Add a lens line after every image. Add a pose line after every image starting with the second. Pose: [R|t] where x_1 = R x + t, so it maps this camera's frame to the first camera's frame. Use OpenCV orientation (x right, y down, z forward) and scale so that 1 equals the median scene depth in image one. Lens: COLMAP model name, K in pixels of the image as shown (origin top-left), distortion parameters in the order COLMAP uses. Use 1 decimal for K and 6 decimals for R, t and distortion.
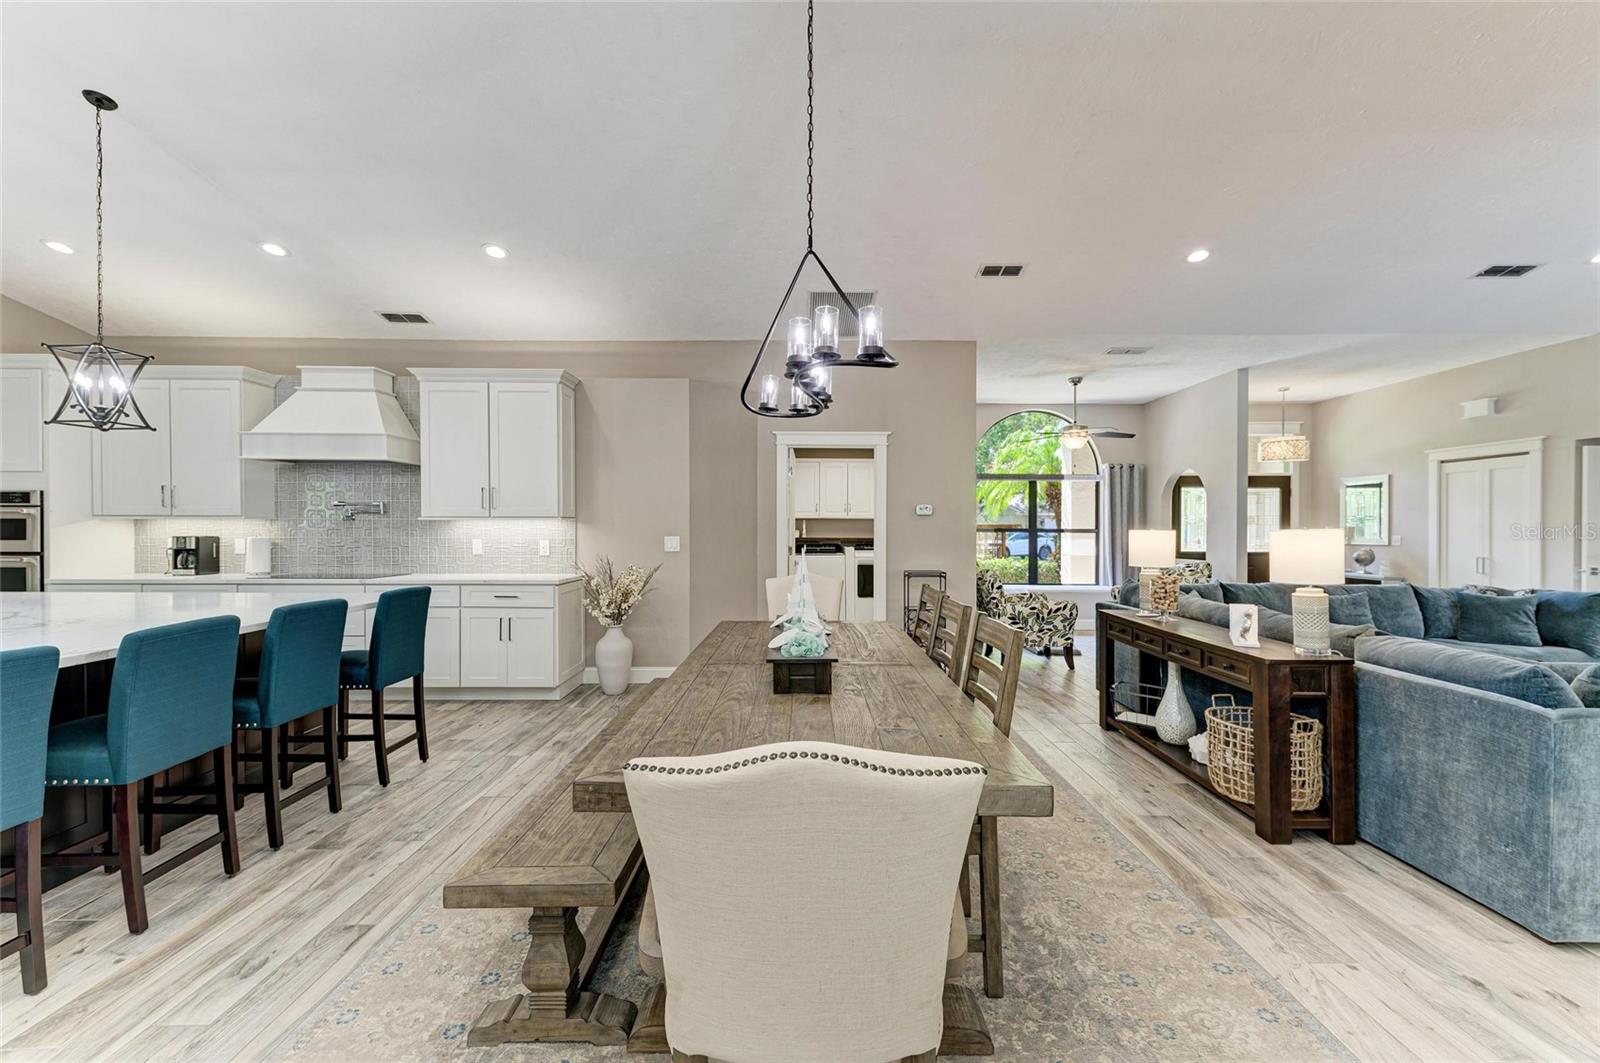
lens RADIAL K [[648.0, 0, 805.2], [0, 648.0, 532.9], [0, 0, 1]] dist [0.016815, -0.007537]
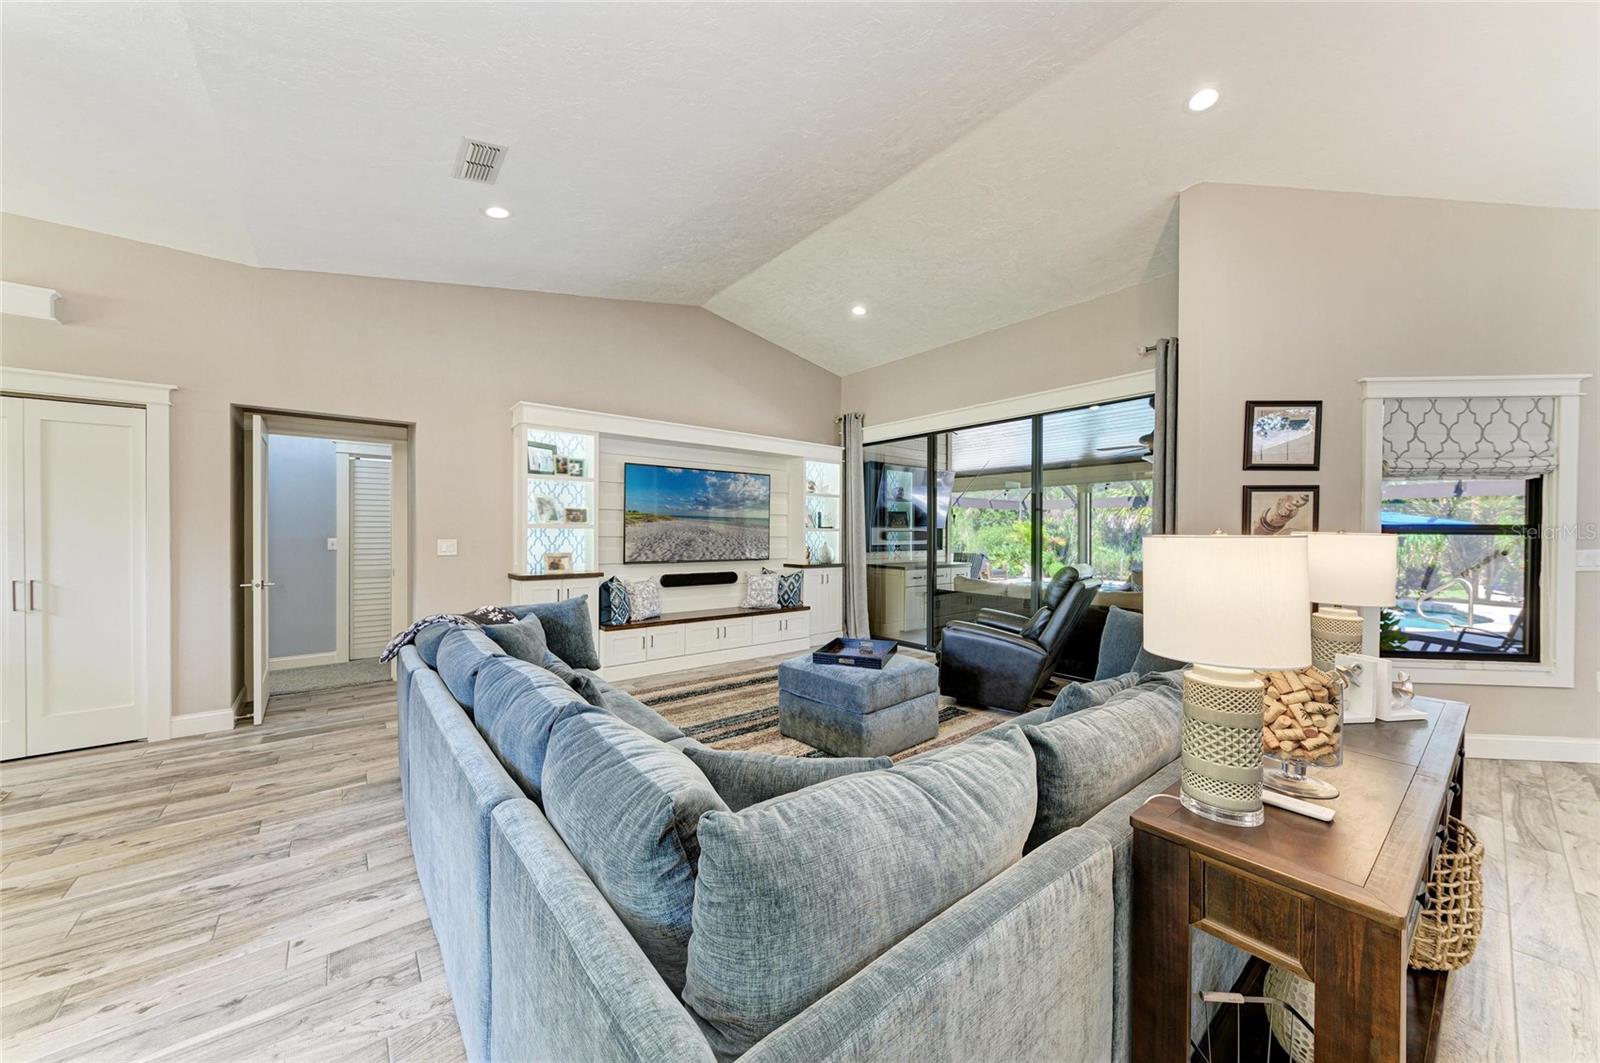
lens RADIAL K [[557.1, 0, 802.2], [0, 557.1, 535.4], [0, 0, 1]] dist [0.016183, -0.005452]
pose [[-0.630259, -0.010120, 0.776319, 0.348604], [0.001626, 0.999896, 0.014355, -0.006719], [-0.776383, 0.010310, -0.630177, 1.017623]]
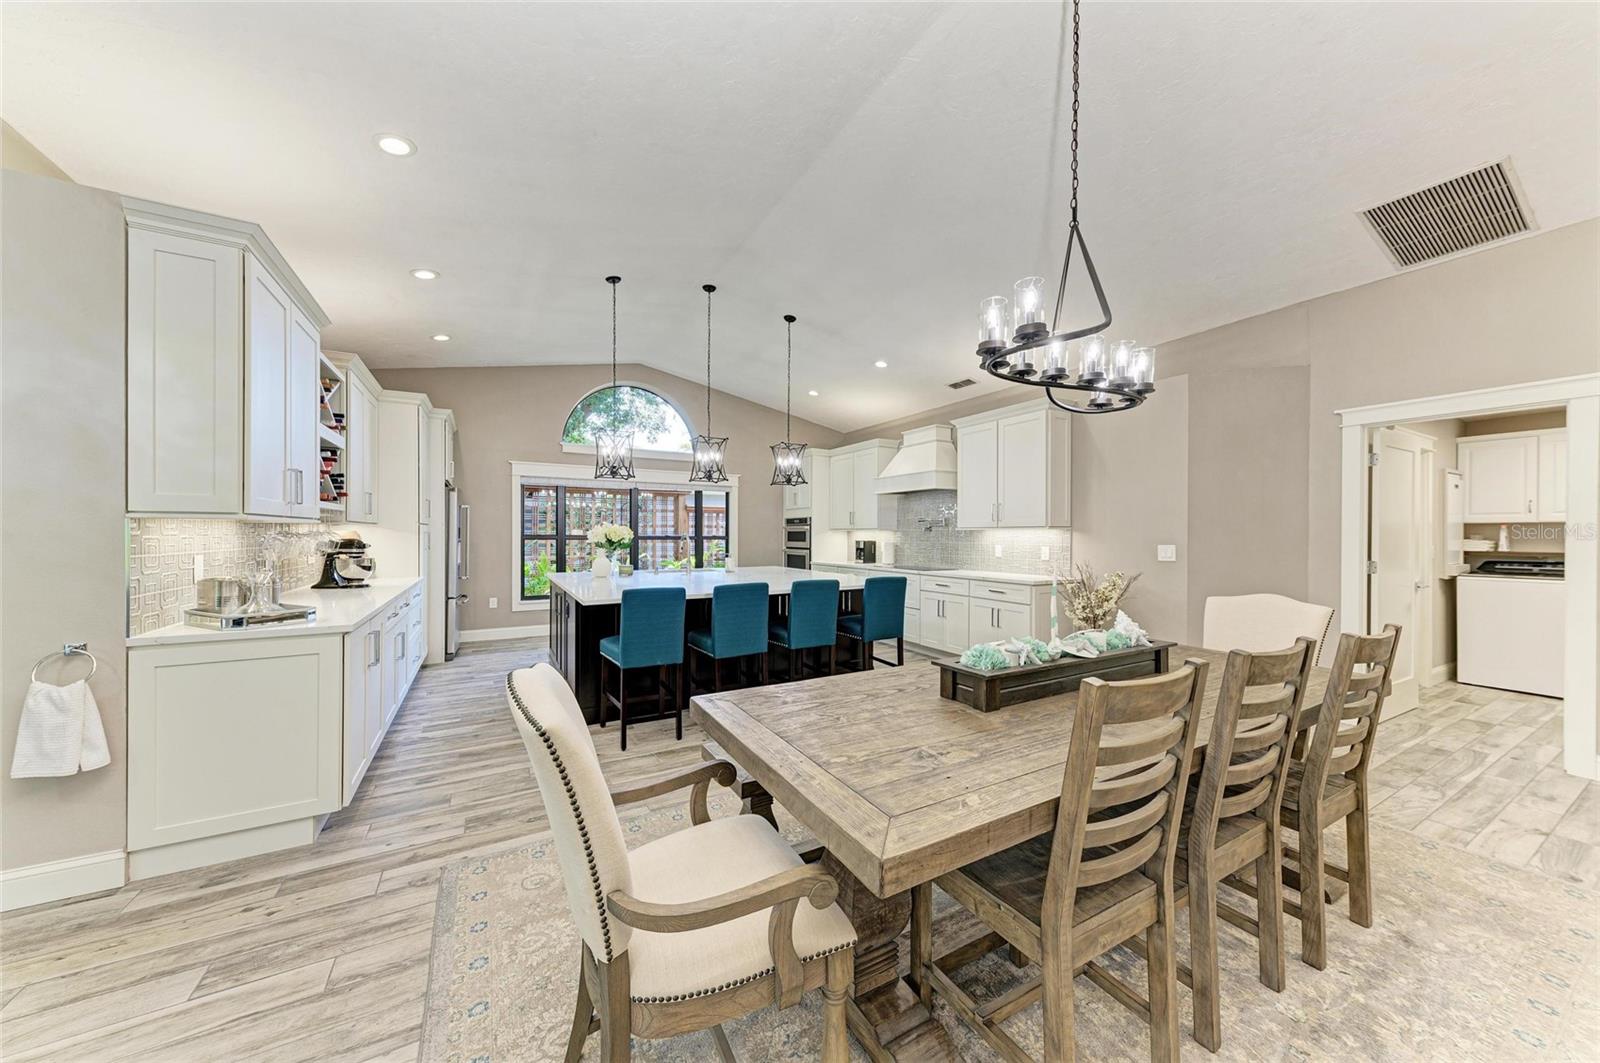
lens RADIAL K [[543.4, 0, 801.8], [0, 543.4, 533.7], [0, 0, 1]] dist [0.008220, -0.000036]
pose [[0.491651, -0.002746, -0.870788, 0.232349], [-0.008512, 0.999932, -0.007959, -0.000505], [0.870751, 0.011325, 0.491595, 0.148803]]
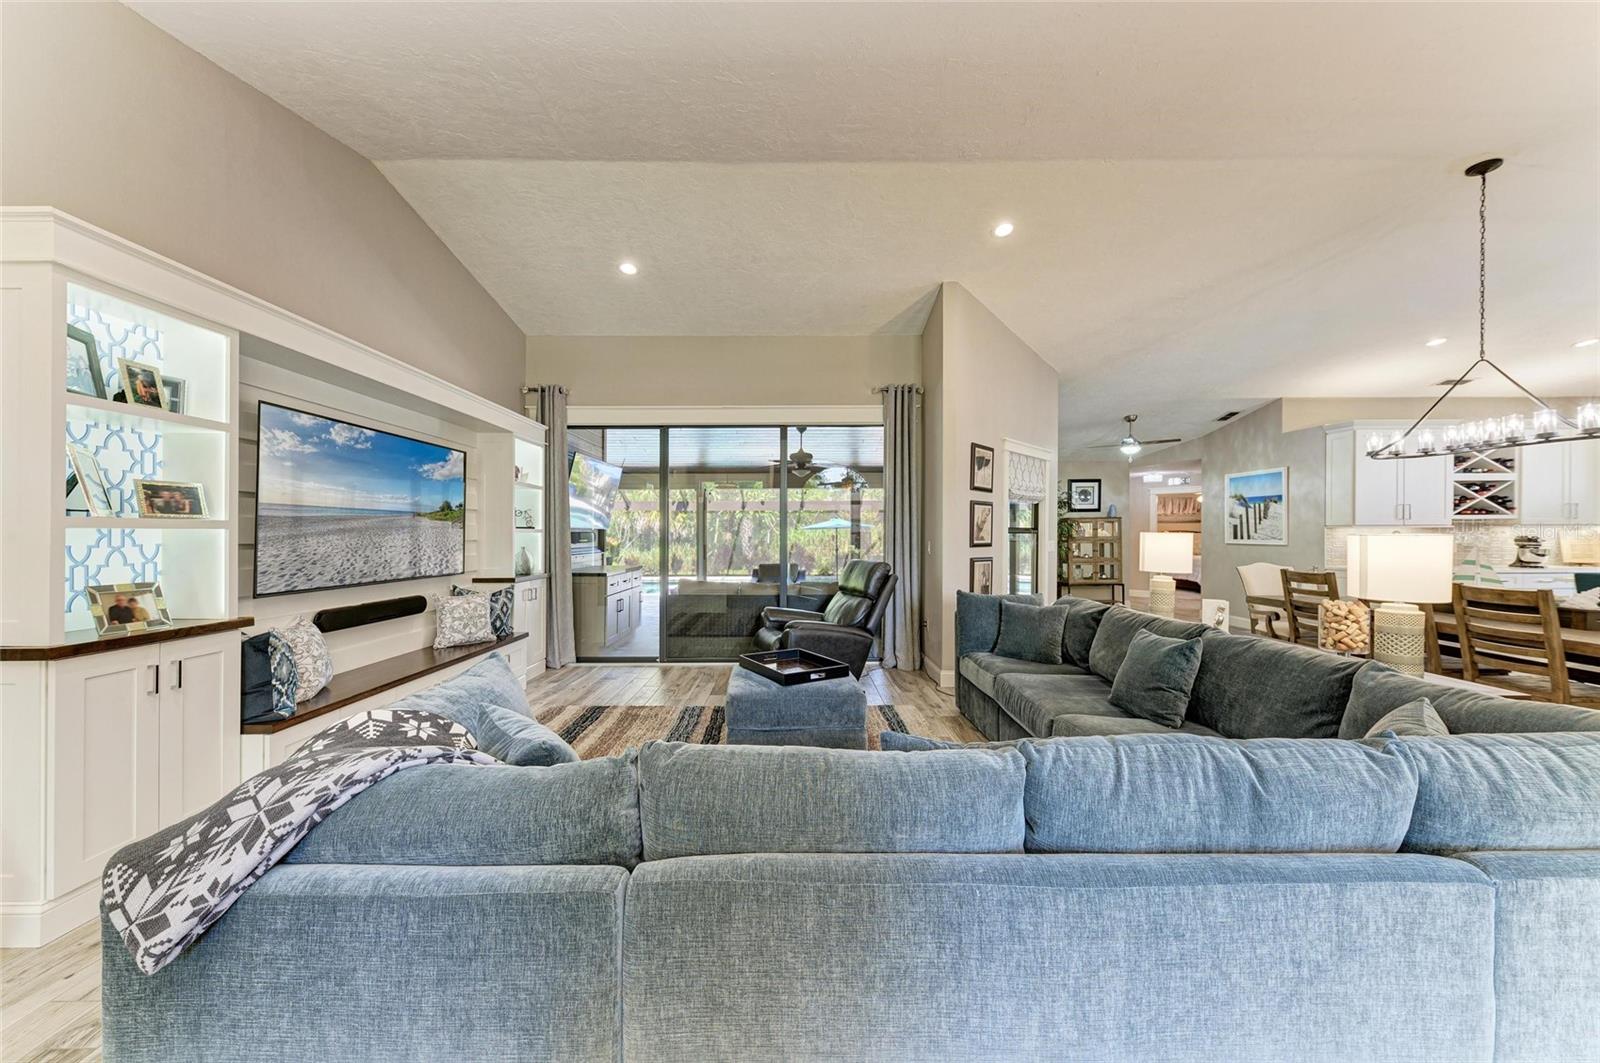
lens RADIAL K [[556.4, 0, 796.4], [0, 556.4, 536.5], [0, 0, 1]] dist [0.018127, -0.007383]
pose [[-0.999996, -0.001962, 0.002148, 0.816887], [-0.001930, 0.999890, 0.014689, -0.006633], [-0.002177, 0.014684, -0.999890, 1.150334]]
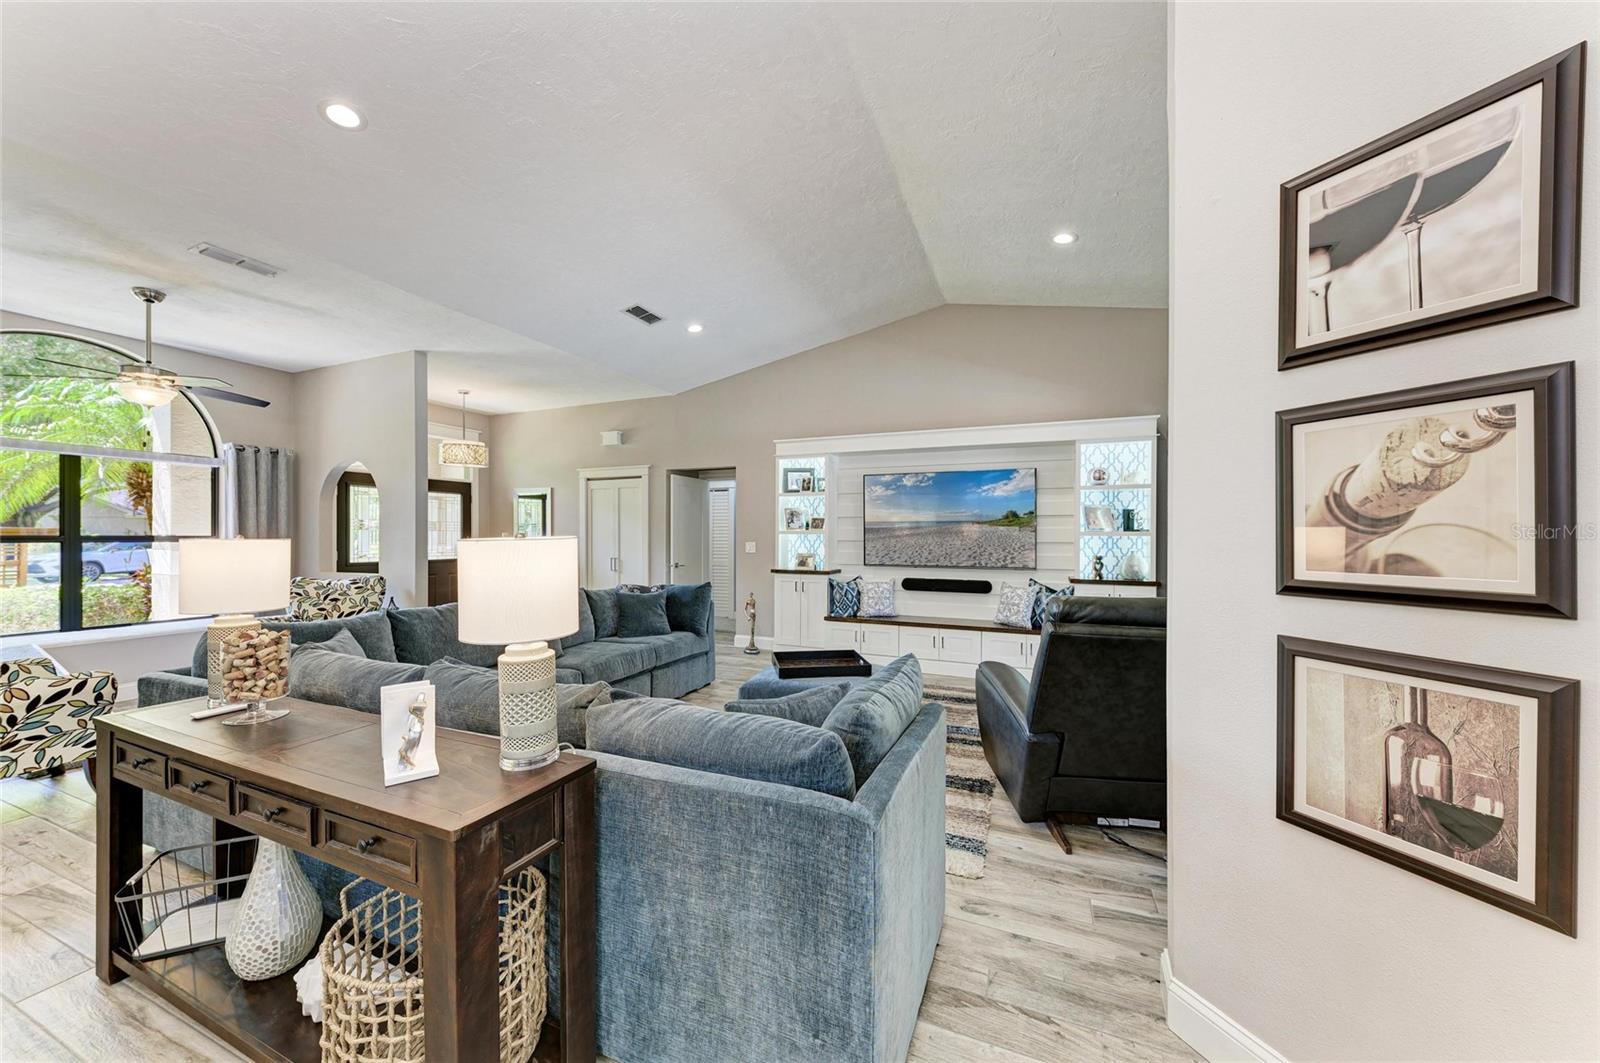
lens RADIAL K [[567.9, 0, 800.0], [0, 567.9, 531.5], [0, 0, 1]] dist [0.015889, -0.006215]
pose [[0.390859, 0.003598, 0.920444, 0.223774], [0.008216, 0.999939, -0.007397, -0.002225], [-0.920414, 0.010454, 0.390805, 0.319573]]
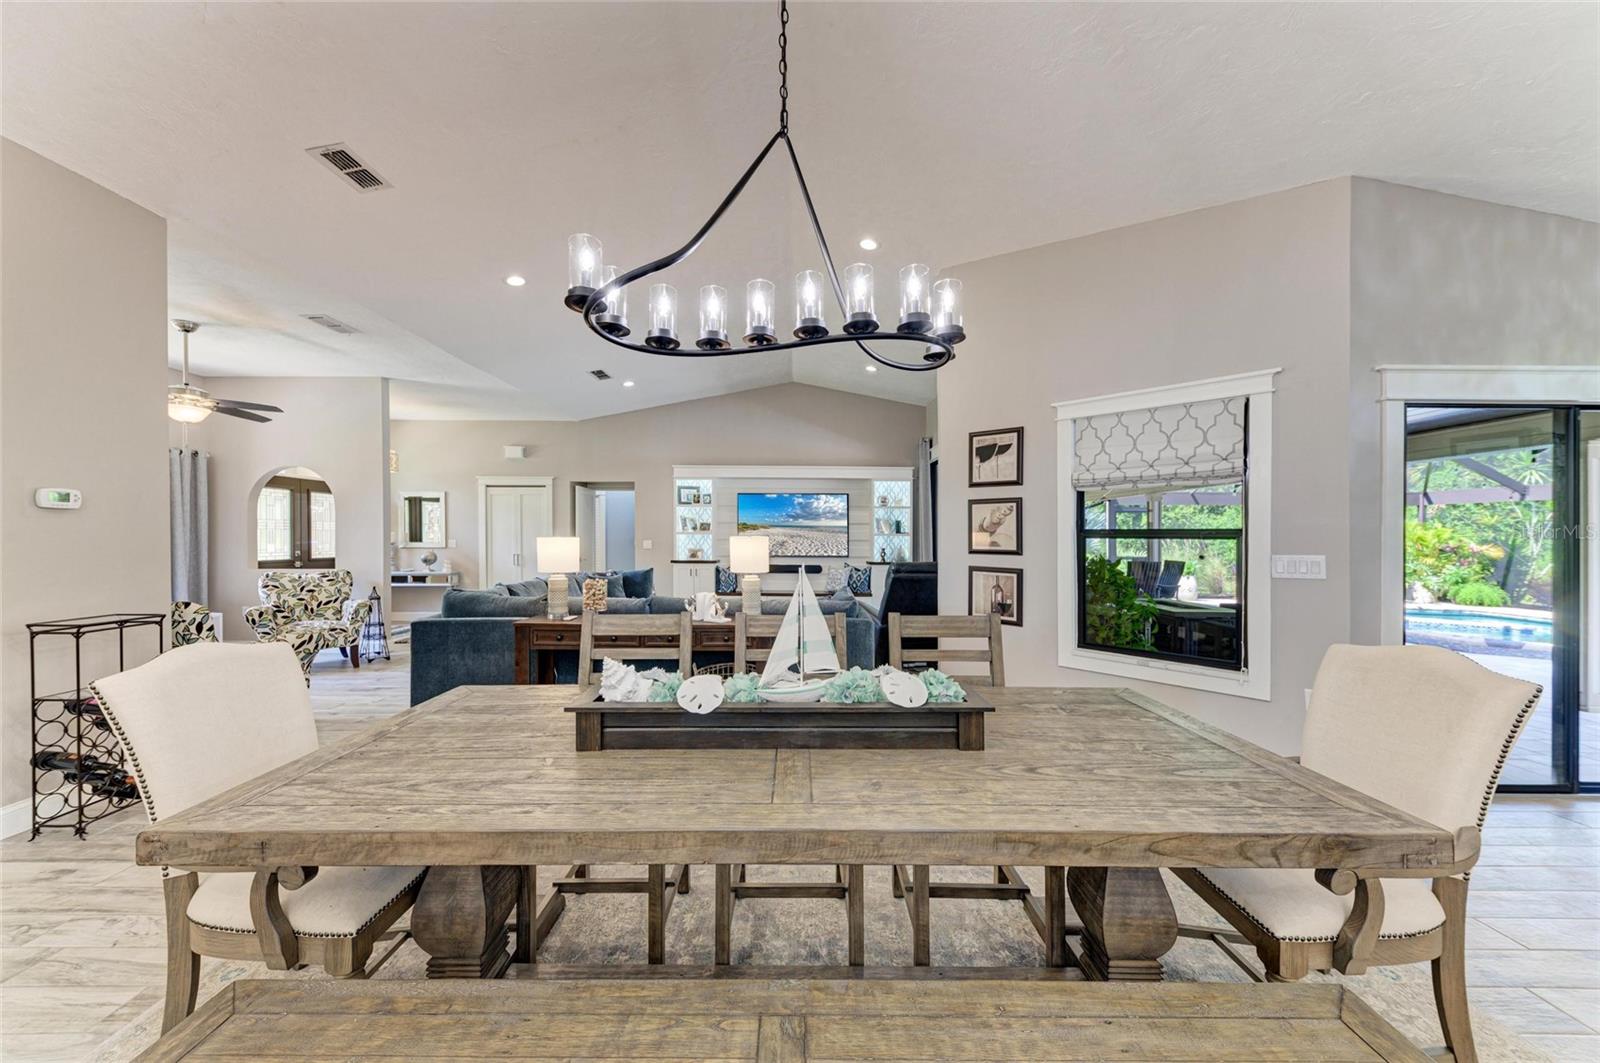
lens RADIAL K [[560.8, 0, 793.2], [0, 560.8, 540.1], [0, 0, 1]] dist [0.012180, -0.003643]
pose [[0.006597, -0.011418, 0.999913, -0.283462], [0.006237, 0.999916, 0.011377, -0.006062], [-0.999959, 0.006162, 0.006668, 0.474604]]
